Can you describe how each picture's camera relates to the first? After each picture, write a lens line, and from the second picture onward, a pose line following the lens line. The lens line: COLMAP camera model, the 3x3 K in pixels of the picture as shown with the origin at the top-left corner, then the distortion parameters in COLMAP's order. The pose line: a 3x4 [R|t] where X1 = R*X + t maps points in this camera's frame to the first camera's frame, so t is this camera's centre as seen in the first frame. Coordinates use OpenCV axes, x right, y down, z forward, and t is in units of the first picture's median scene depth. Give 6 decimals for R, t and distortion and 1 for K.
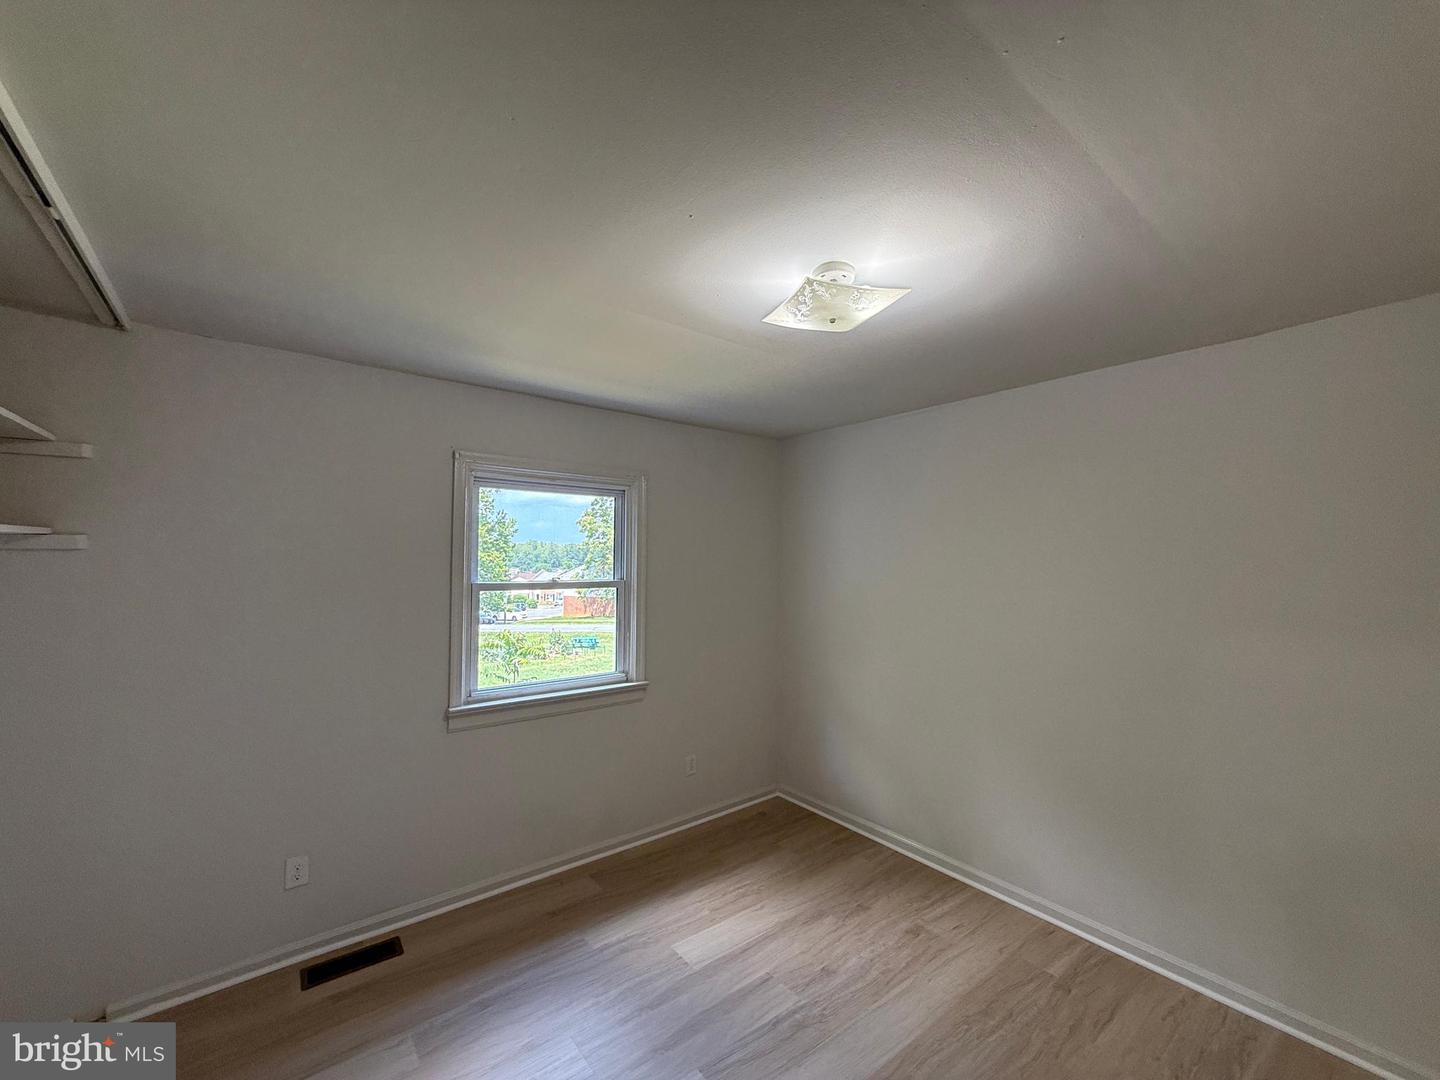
lens RADIAL K [[577.0, 0, 714.7], [0, 577.0, 537.2], [0, 0, 1]] dist [-0.001176, -0.000258]
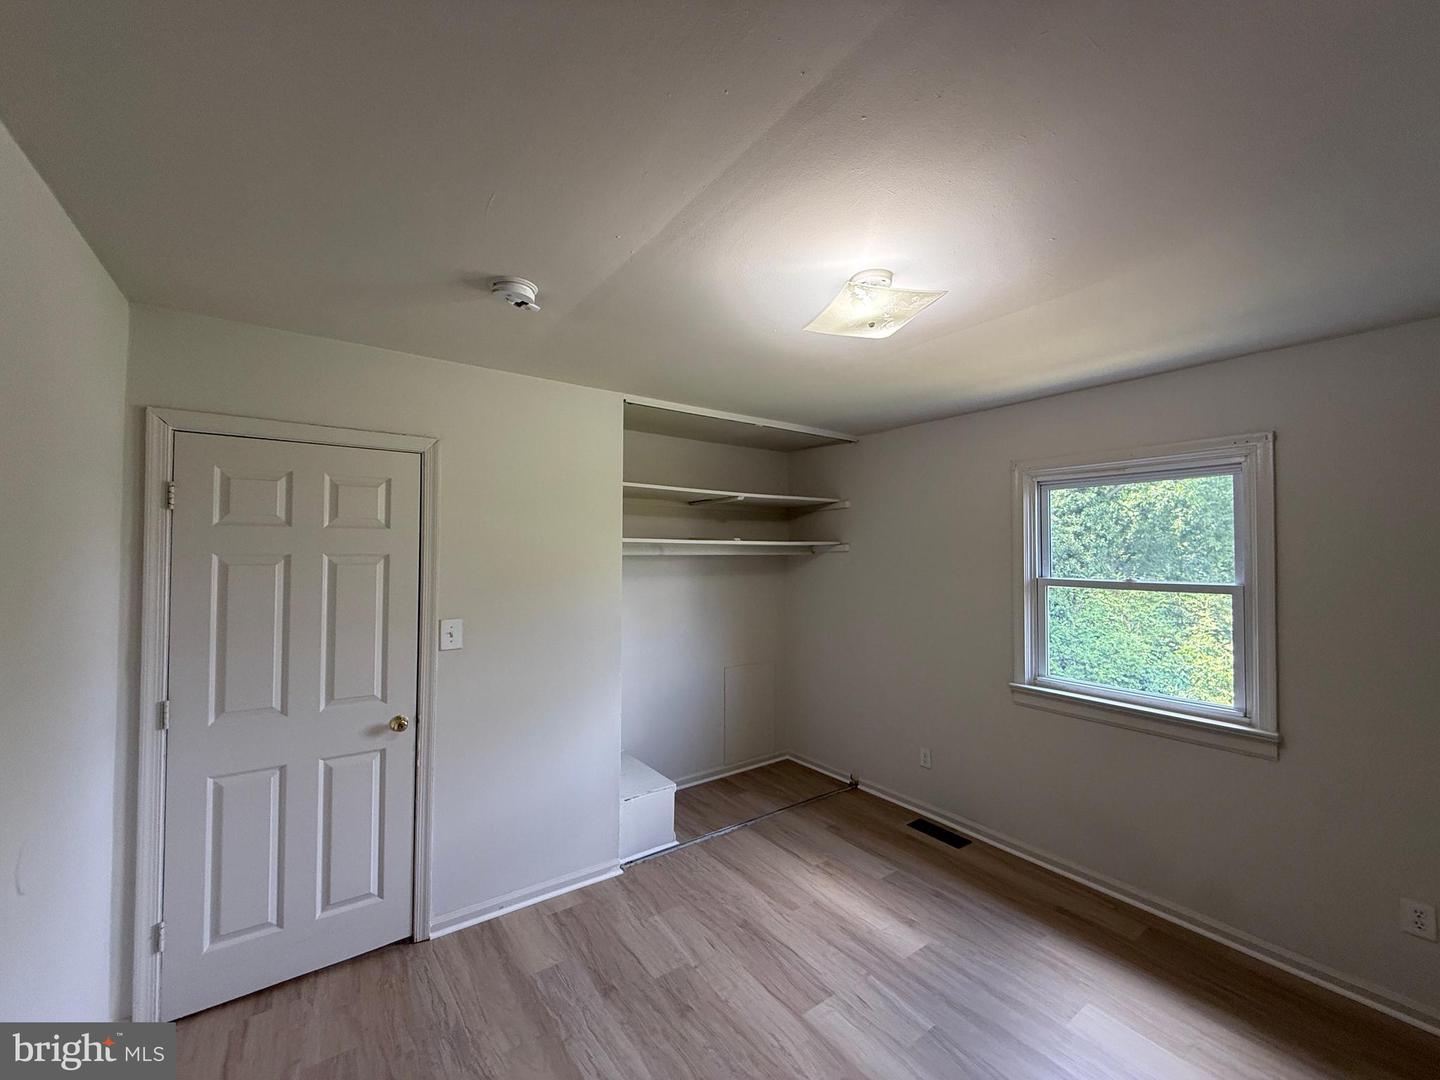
lens RADIAL K [[578.8, 0, 715.6], [0, 578.8, 541.5], [0, 0, 1]] dist [0.000237, 0.000605]
pose [[-0.051592, -0.026326, -0.998321, 0.755979], [0.034294, 0.999016, -0.028117, 0.020259], [0.998079, -0.035687, -0.050639, 0.461910]]
